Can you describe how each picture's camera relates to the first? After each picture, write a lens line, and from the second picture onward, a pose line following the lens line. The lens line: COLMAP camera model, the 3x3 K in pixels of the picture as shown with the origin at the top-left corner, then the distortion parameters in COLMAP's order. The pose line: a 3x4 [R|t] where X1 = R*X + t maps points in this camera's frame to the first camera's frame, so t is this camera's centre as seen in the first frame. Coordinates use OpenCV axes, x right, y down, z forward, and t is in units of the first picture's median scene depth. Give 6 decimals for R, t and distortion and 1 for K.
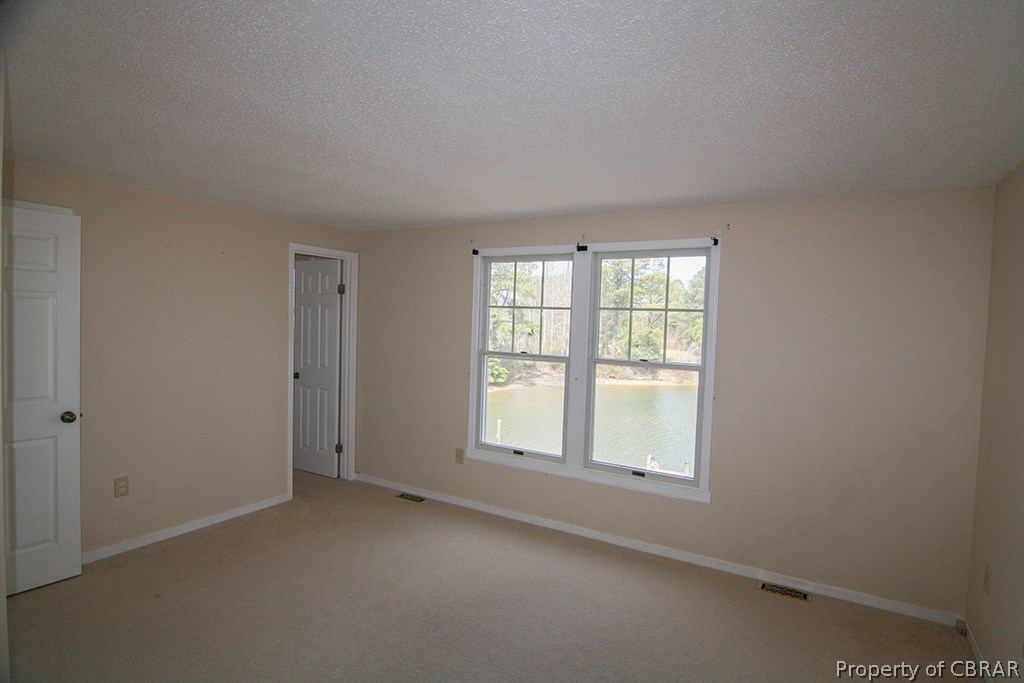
lens RADIAL K [[534.0, 0, 520.7], [0, 534.0, 346.2], [0, 0, 1]] dist [0.002654, -0.013403]
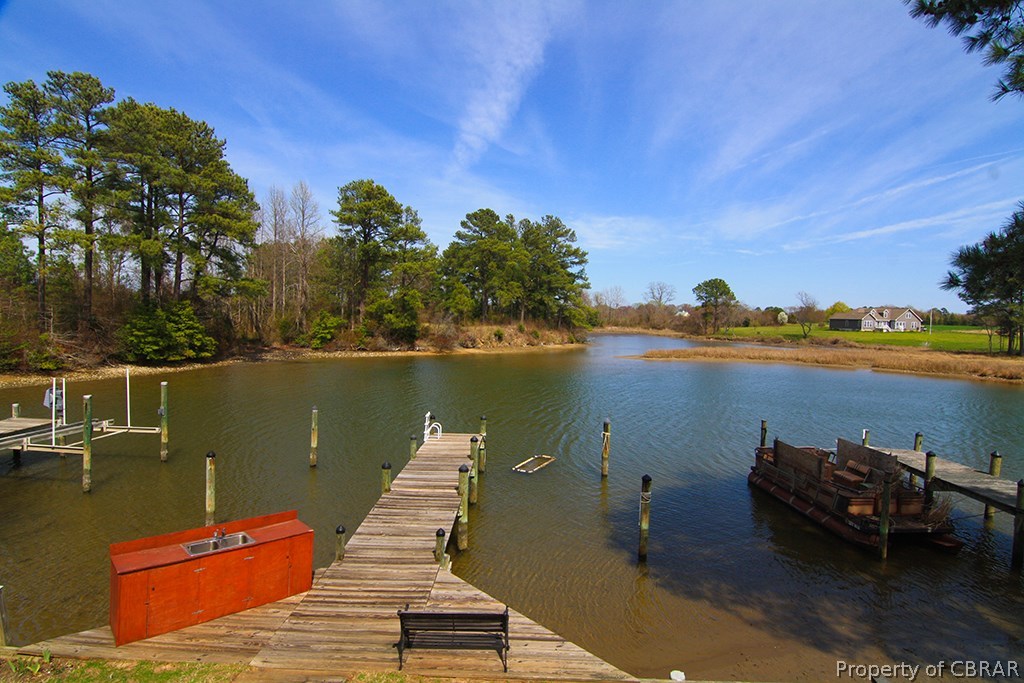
lens RADIAL K [[534.0, 0, 518.2], [0, 534.0, 335.1], [0, 0, 1]] dist [0.002654, -0.013403]
pose [[0.896302, -0.026110, 0.442675, 0.354734], [0.026970, 0.999627, 0.004353, 0.704379], [-0.442623, 0.008037, 0.896672, 2.375353]]
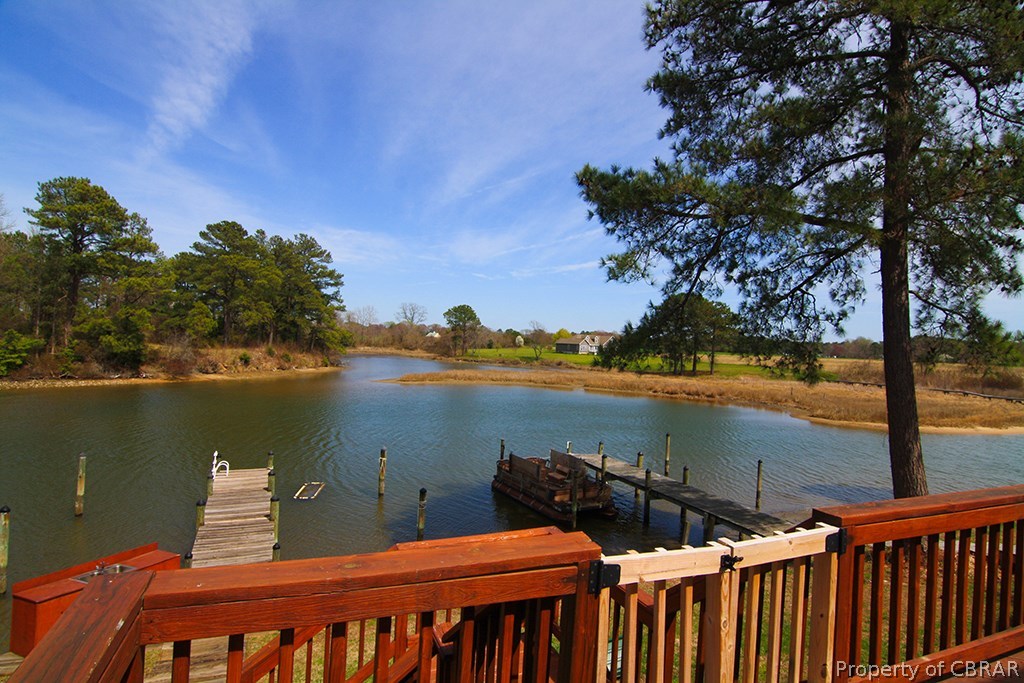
lens RADIAL K [[543.0, 0, 510.4], [0, 543.0, 339.2], [0, 0, 1]] dist [-0.001793, -0.010863]
pose [[0.621167, -0.001752, 0.783676, -0.439102], [0.016883, 0.999795, -0.011146, 0.468726], [-0.783496, 0.020154, 0.621070, 1.708112]]
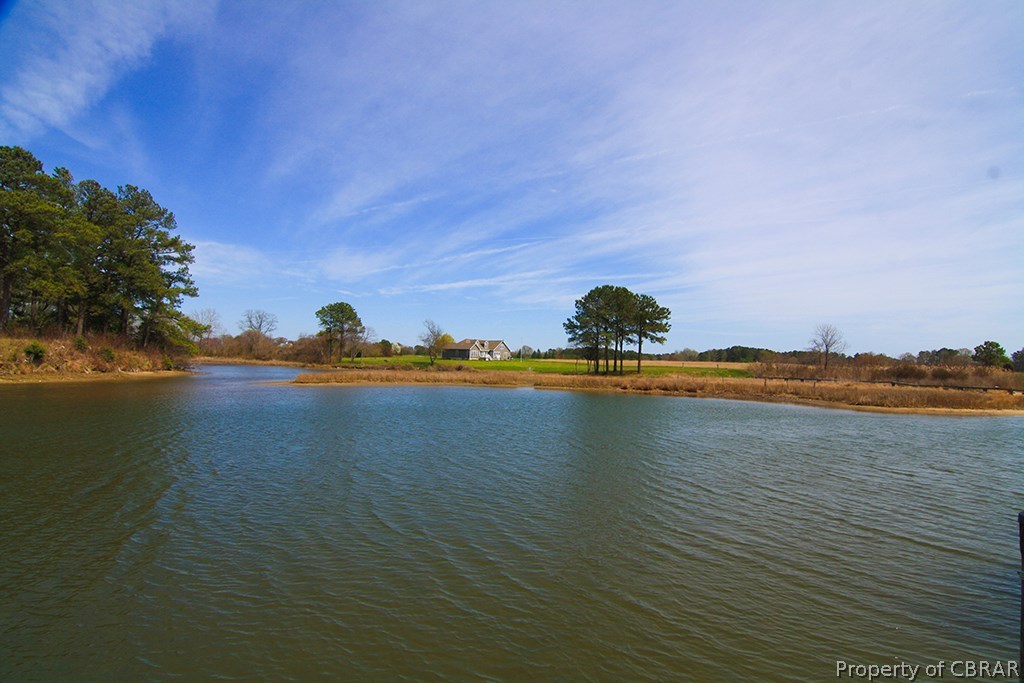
lens RADIAL K [[534.0, 0, 511.6], [0, 534.0, 346.6], [0, 0, 1]] dist [0.002654, -0.013403]
pose [[0.379425, 0.010225, 0.925166, 1.547683], [0.026814, 0.999397, -0.022042, 1.128541], [-0.924834, 0.033171, 0.378922, 6.031884]]
